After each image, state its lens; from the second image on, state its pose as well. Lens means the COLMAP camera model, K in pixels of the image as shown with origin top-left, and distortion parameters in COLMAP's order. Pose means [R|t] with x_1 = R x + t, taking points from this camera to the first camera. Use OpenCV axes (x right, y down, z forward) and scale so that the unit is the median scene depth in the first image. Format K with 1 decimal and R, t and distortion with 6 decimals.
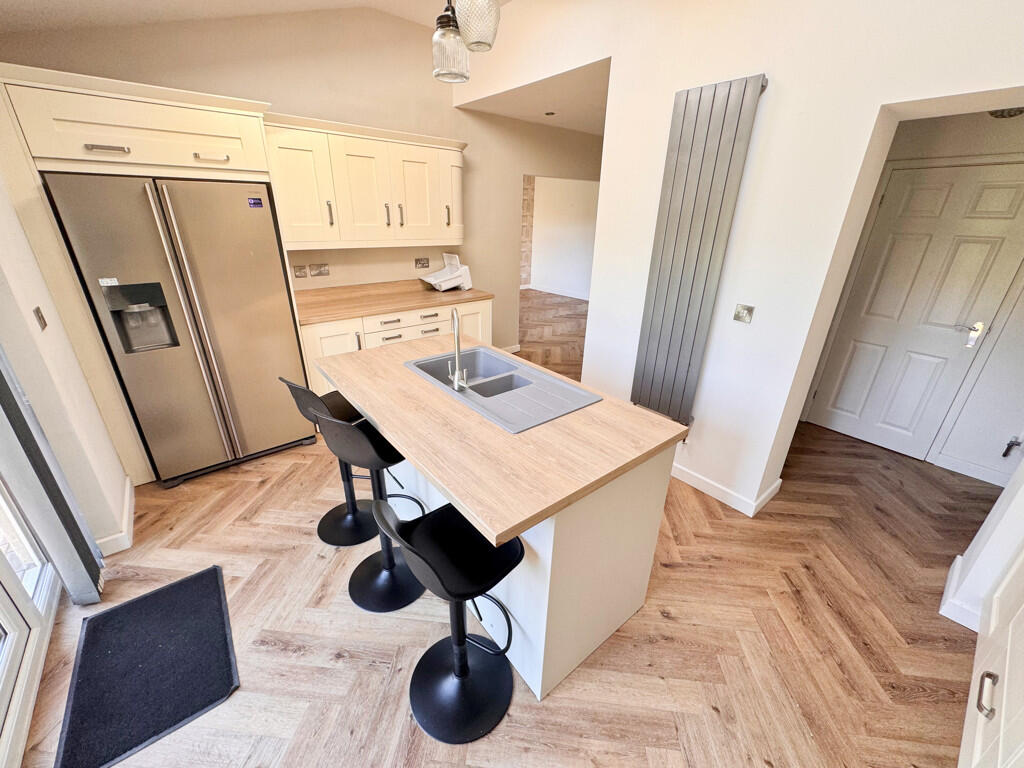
lens RADIAL K [[405.9, 0, 508.2], [0, 405.9, 384.8], [0, 0, 1]] dist [0.001111, 0.000496]
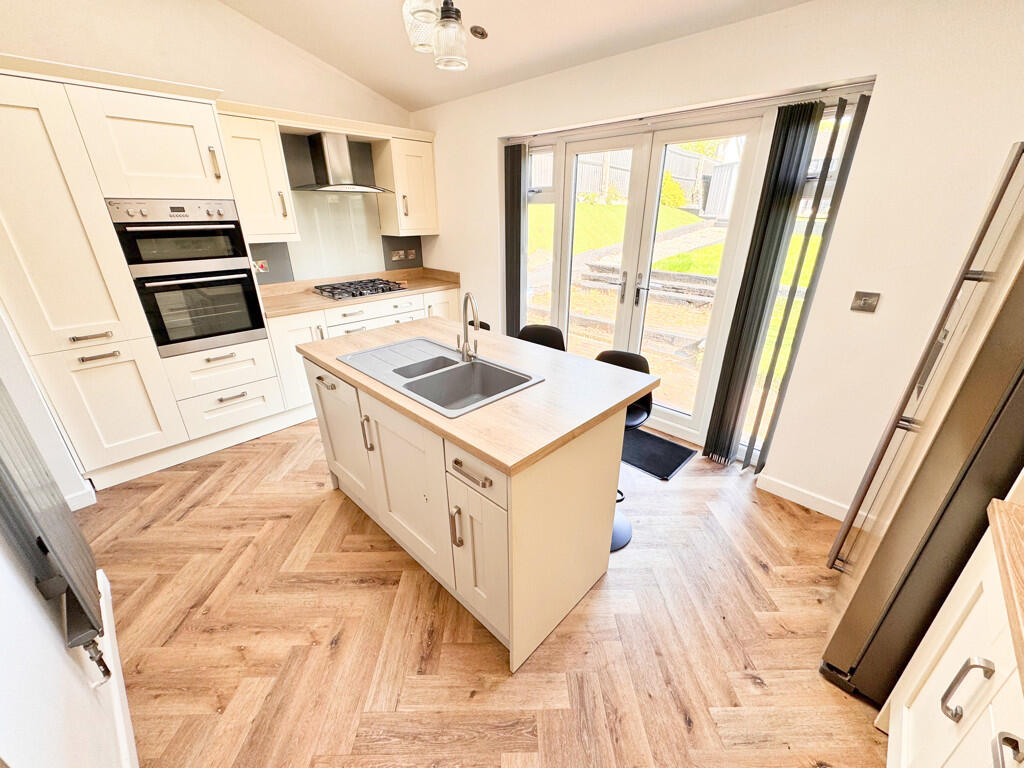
lens RADIAL K [[405.9, 0, 513.0], [0, 405.9, 382.4], [0, 0, 1]] dist [0.001111, 0.000496]
pose [[-0.991982, 0.033692, -0.121803, -0.105814], [-0.064391, 0.694574, 0.716534, -0.715524], [0.108743, 0.718632, -0.686836, 1.769594]]
